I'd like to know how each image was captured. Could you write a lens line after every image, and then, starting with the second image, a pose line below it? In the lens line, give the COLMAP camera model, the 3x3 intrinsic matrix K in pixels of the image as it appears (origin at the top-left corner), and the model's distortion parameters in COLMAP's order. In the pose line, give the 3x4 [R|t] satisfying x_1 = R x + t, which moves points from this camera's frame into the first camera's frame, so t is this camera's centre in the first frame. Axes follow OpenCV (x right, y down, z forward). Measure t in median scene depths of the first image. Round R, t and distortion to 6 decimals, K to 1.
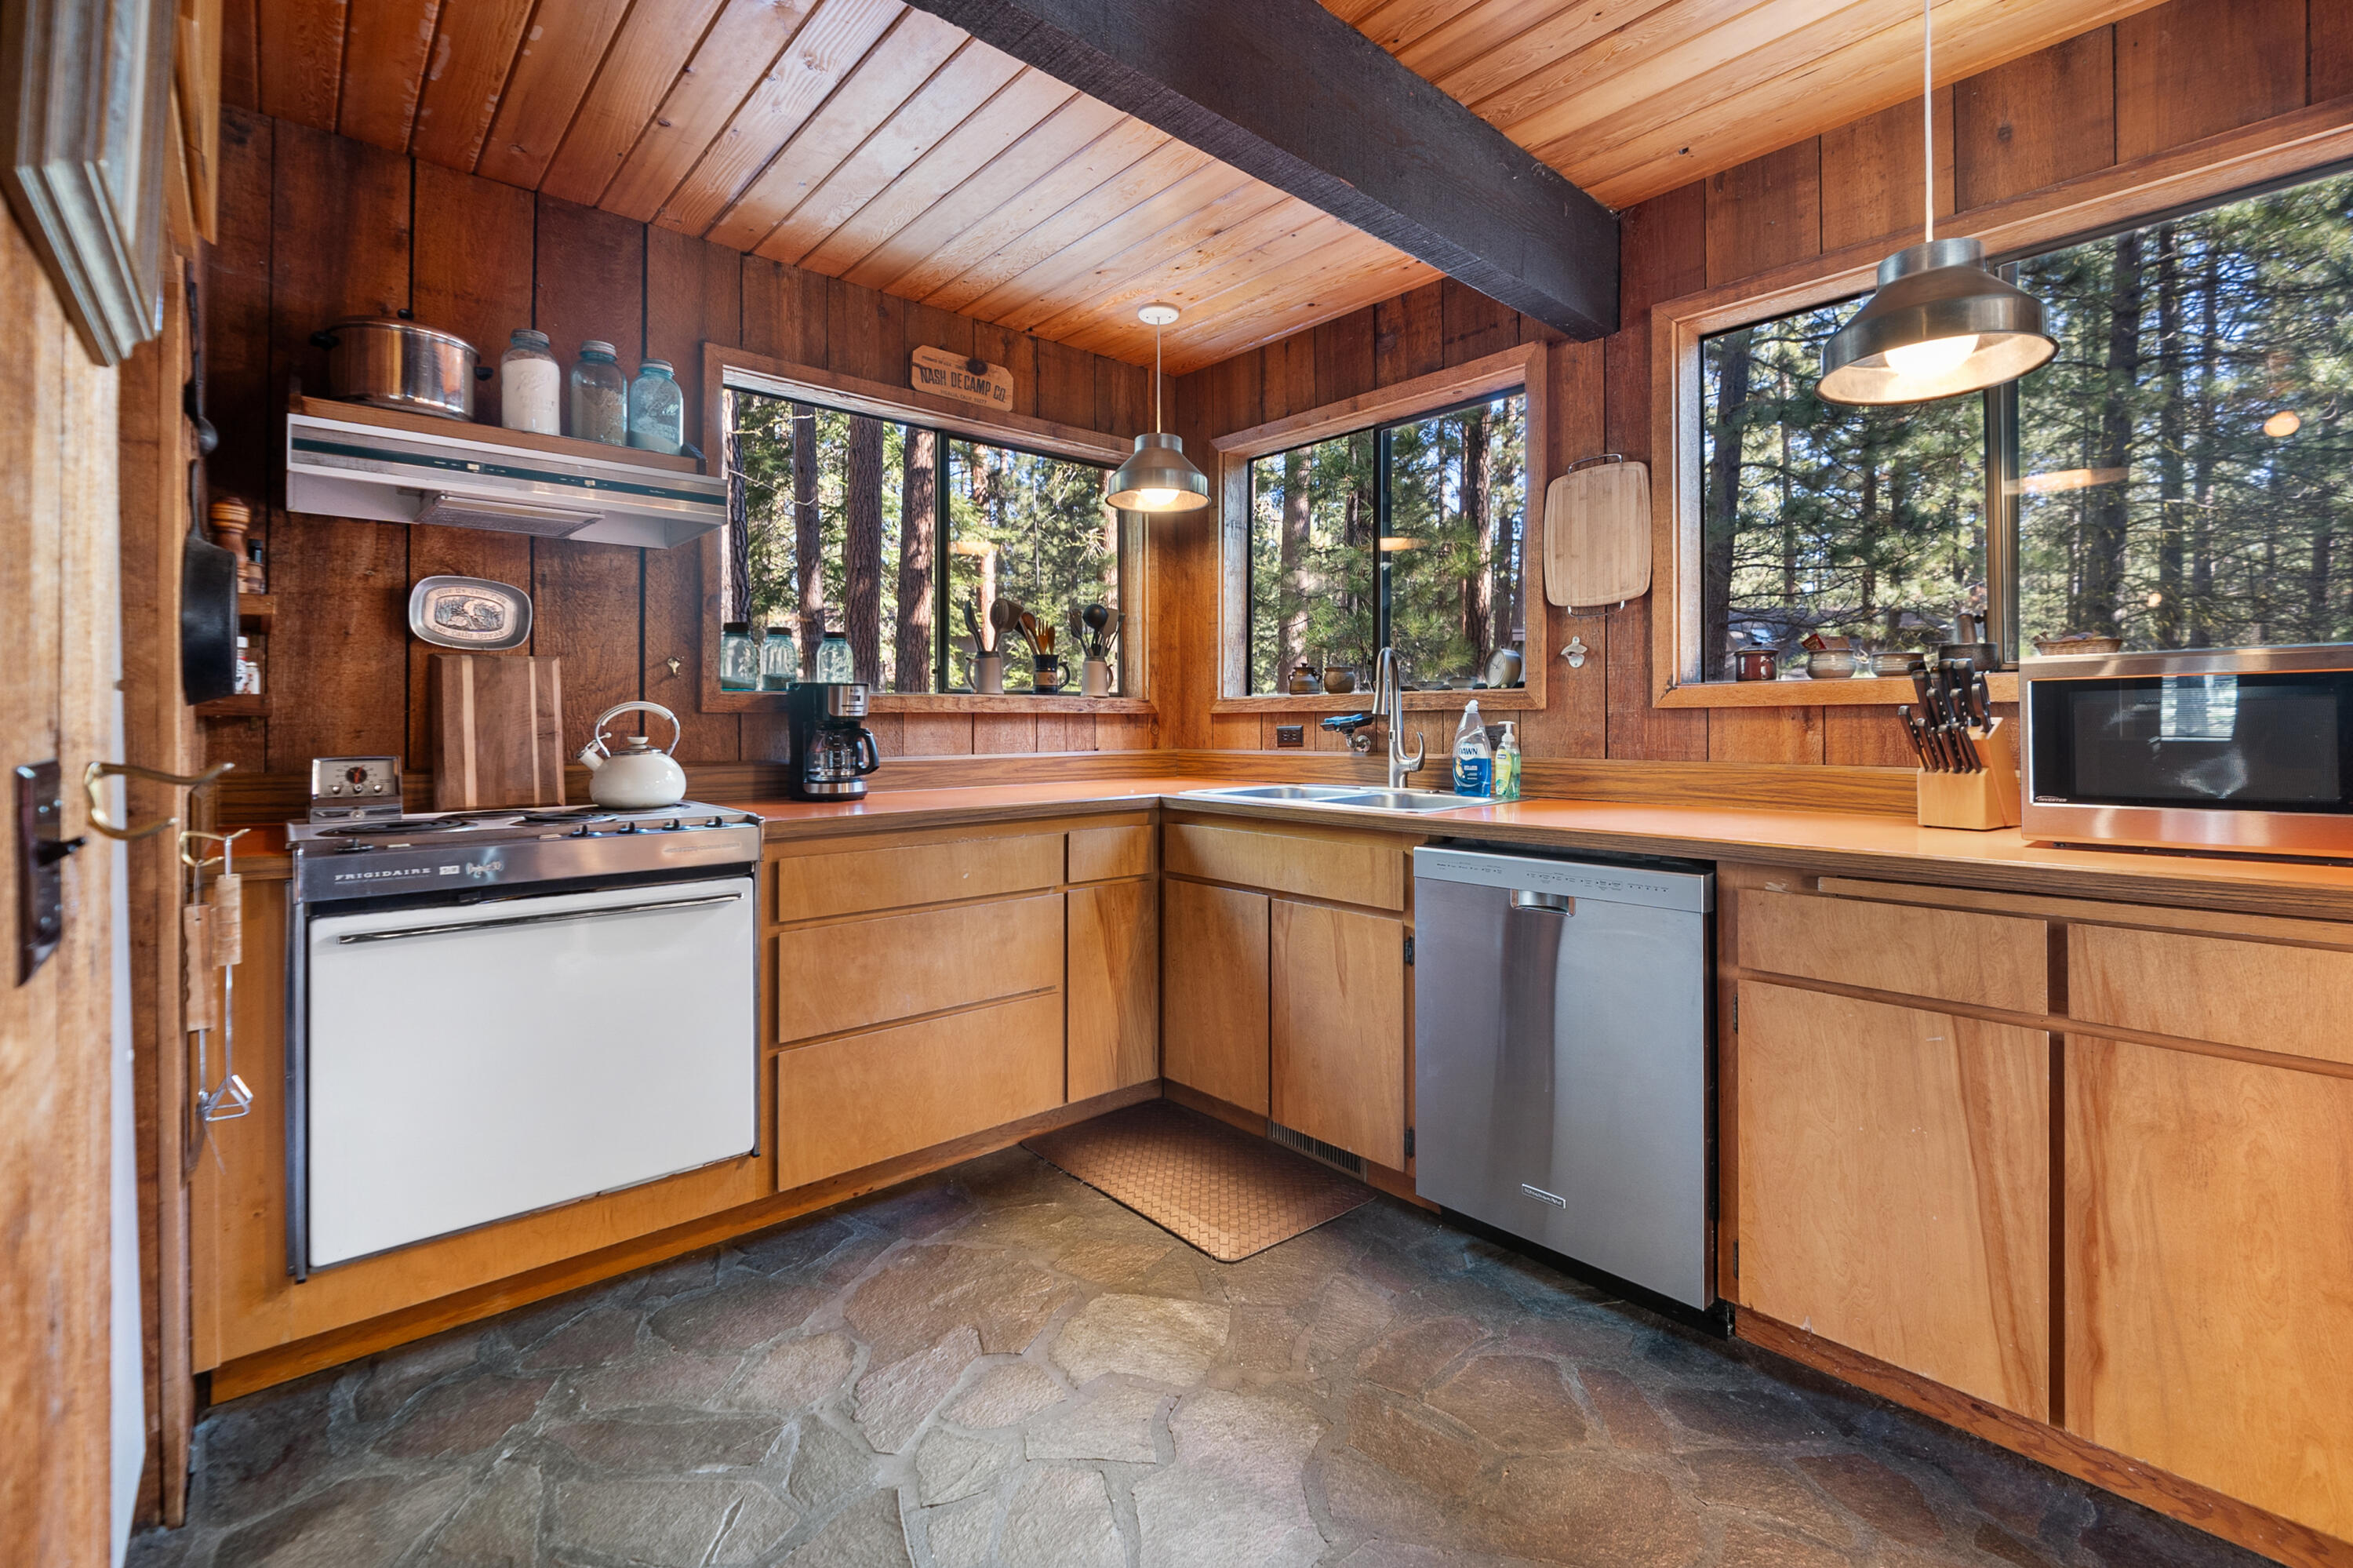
lens RADIAL K [[1023.0, 0, 1122.2], [0, 1023.0, 716.1], [0, 0, 1]] dist [-0.007119, -0.001090]
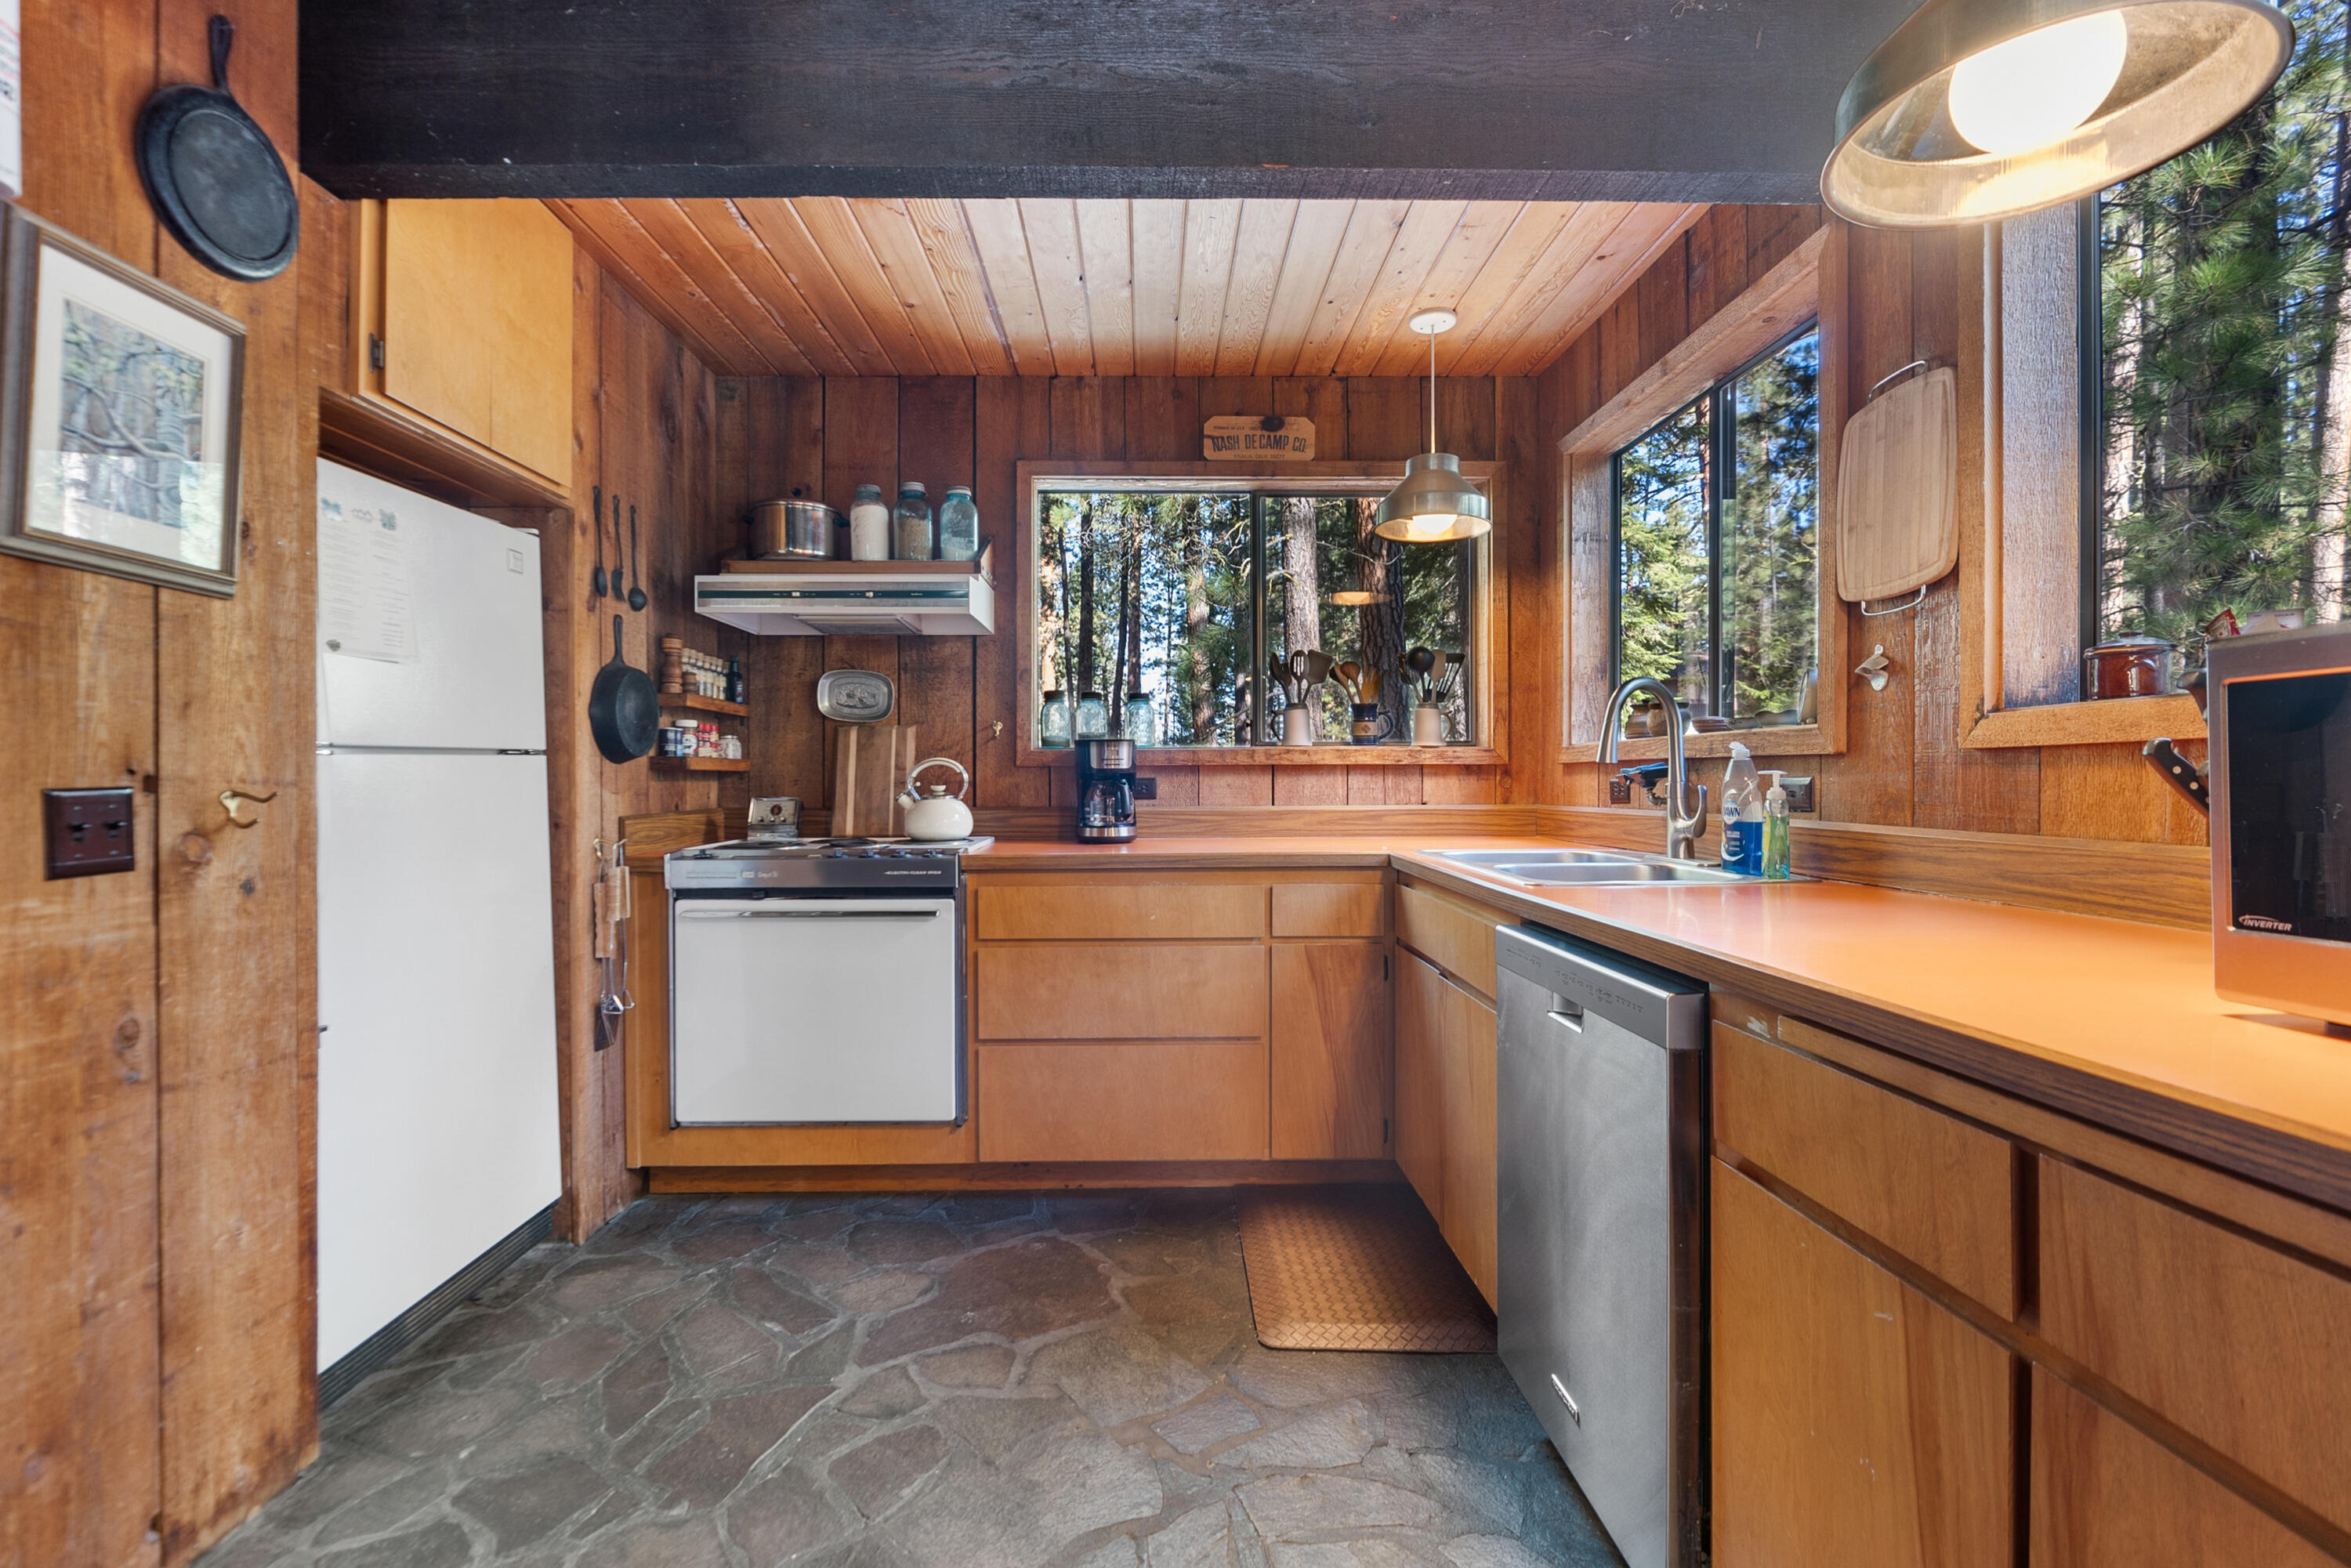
lens RADIAL K [[1022.0, 0, 1158.2], [0, 1022.0, 781.2], [0, 0, 1]] dist [-0.007119, -0.001090]
pose [[0.767132, 0.002027, -0.641486, 0.526896], [0.004517, 0.999953, 0.008561, 0.004780], [0.641473, -0.009465, 0.767087, 0.183717]]
